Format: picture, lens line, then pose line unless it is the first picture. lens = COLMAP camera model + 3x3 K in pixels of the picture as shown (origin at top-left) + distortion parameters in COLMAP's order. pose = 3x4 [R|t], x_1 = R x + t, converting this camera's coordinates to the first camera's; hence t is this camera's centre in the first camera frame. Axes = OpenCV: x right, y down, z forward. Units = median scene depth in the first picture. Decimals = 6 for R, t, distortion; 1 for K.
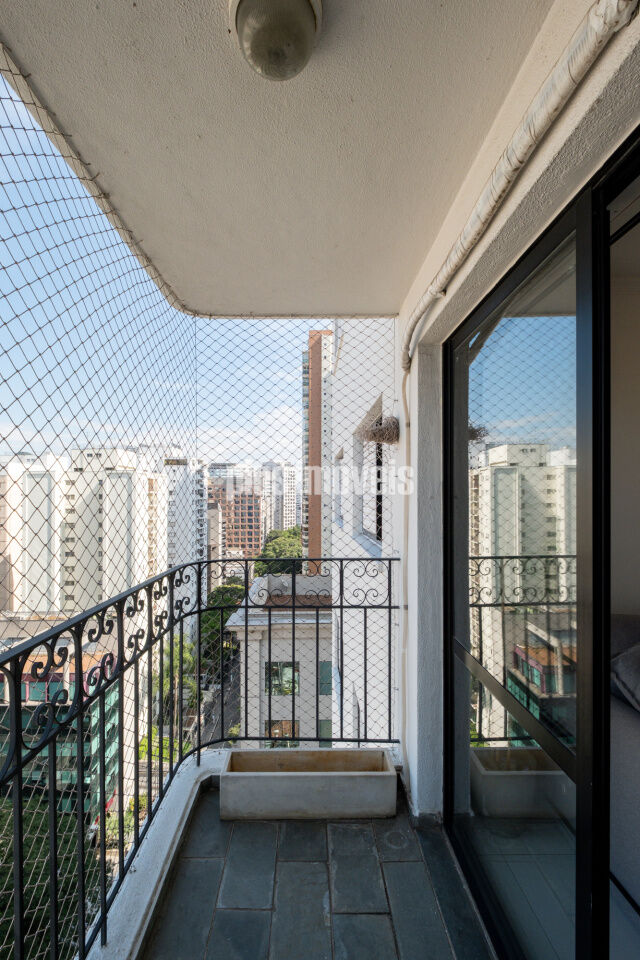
lens RADIAL K [[428.2, 0, 311.6], [0, 428.2, 483.5], [0, 0, 1]] dist [0.011372, -0.007348]
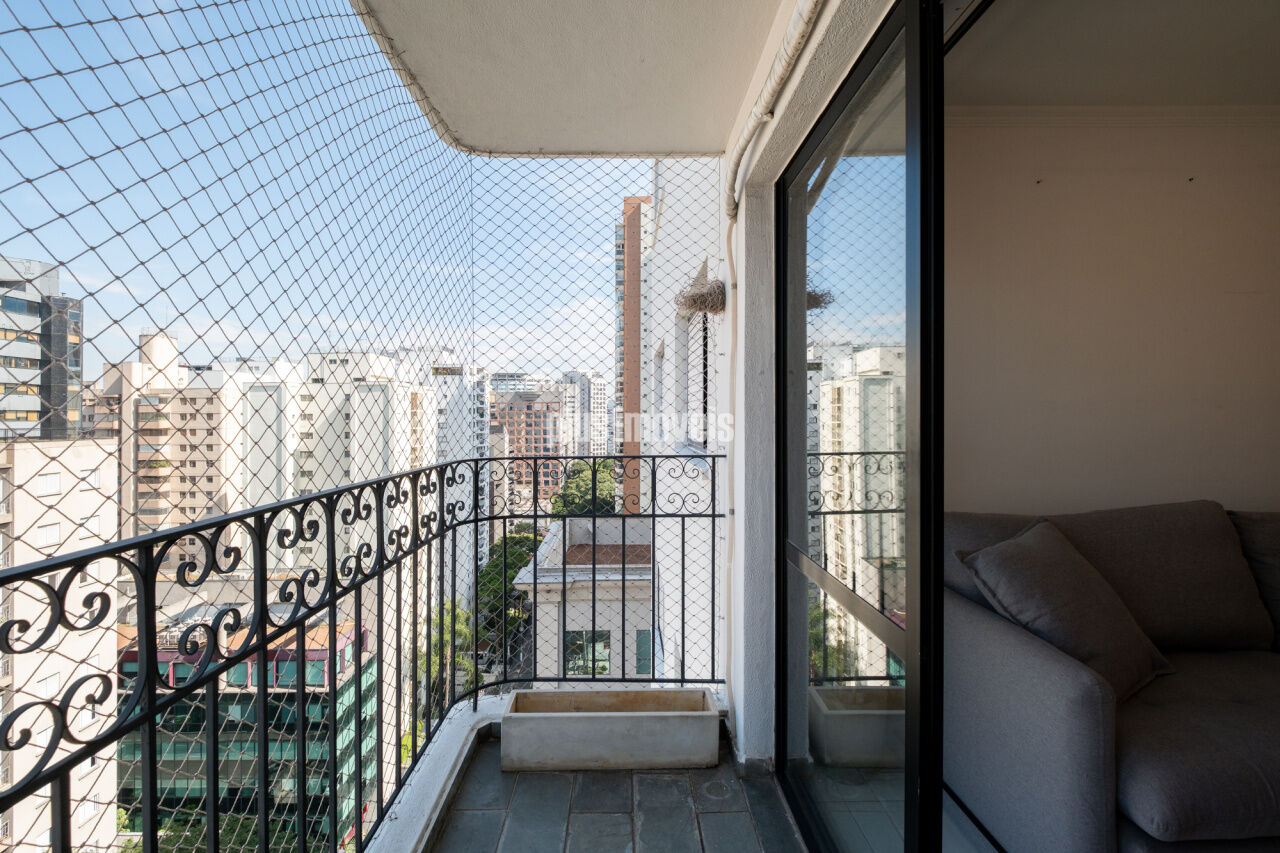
lens RADIAL K [[570.9, 0, 632.0], [0, 570.9, 402.0], [0, 0, 1]] dist [0.011372, -0.007348]
pose [[0.999984, -0.000278, 0.005730, 0.025312], [0.000279, 1.000000, -0.000089, 0.079944], [-0.005730, 0.000091, 0.999984, -0.074452]]
